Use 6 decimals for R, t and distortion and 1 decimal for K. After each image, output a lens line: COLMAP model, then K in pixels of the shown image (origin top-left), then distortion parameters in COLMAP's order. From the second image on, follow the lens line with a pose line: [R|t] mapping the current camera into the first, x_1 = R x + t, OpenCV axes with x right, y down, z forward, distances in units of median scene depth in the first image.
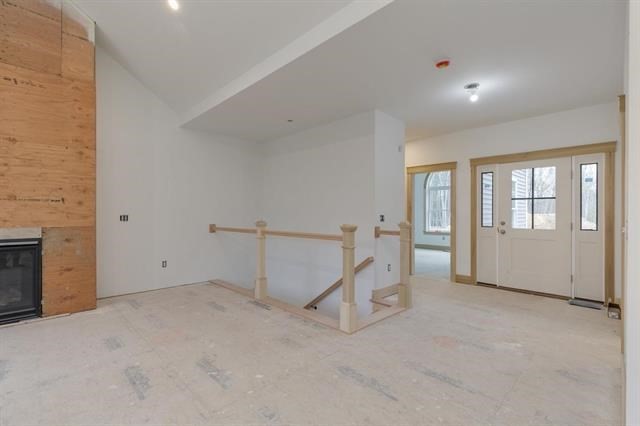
lens RADIAL K [[288.4, 0, 322.4], [0, 288.4, 210.5], [0, 0, 1]] dist [0.008616, -0.001286]
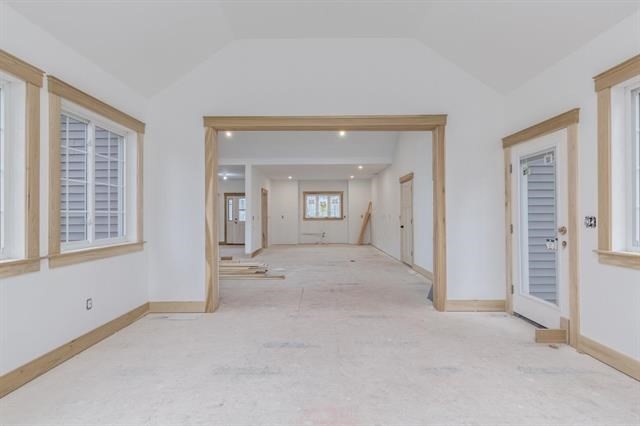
lens RADIAL K [[288.4, 0, 320.5], [0, 288.4, 214.8], [0, 0, 1]] dist [0.008616, -0.001286]
pose [[0.688919, -0.006390, 0.724810, -0.938179], [0.001044, 0.999969, 0.007823, -0.018863], [-0.724837, -0.004633, 0.688905, -1.708889]]
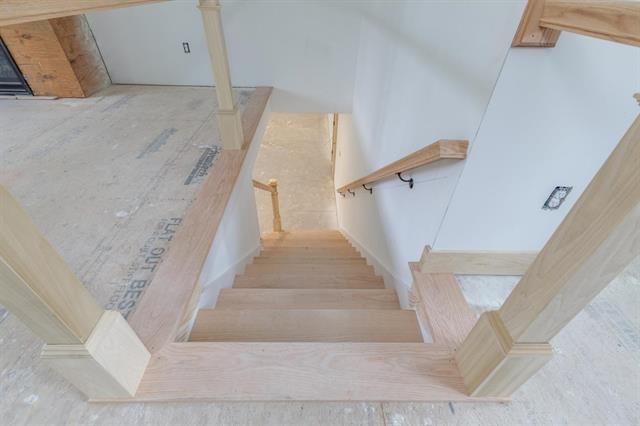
lens RADIAL K [[288.4, 0, 318.3], [0, 288.4, 214.2], [0, 0, 1]] dist [0.008616, -0.001286]
pose [[0.719568, 0.448618, -0.530060, 0.265909], [-0.010546, 0.770283, 0.637615, 0.065226], [0.694342, -0.453217, 0.559001, 0.852858]]
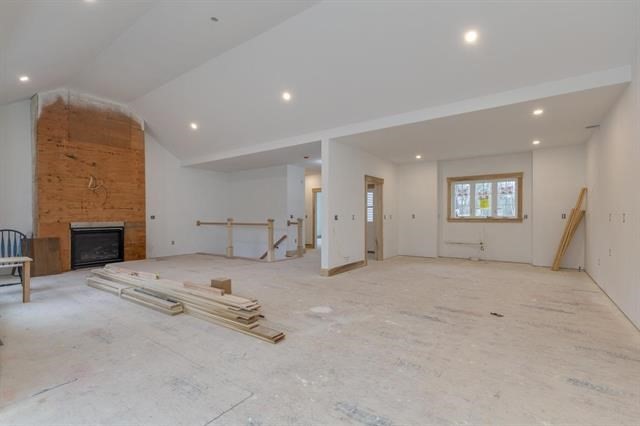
lens RADIAL K [[288.4, 0, 328.2], [0, 288.4, 218.7], [0, 0, 1]] dist [0.008616, -0.001286]
pose [[0.983887, -0.007900, 0.178619, 0.113519], [0.003980, 0.999743, 0.022297, -0.003469], [-0.178749, -0.021227, 0.983666, -1.229643]]
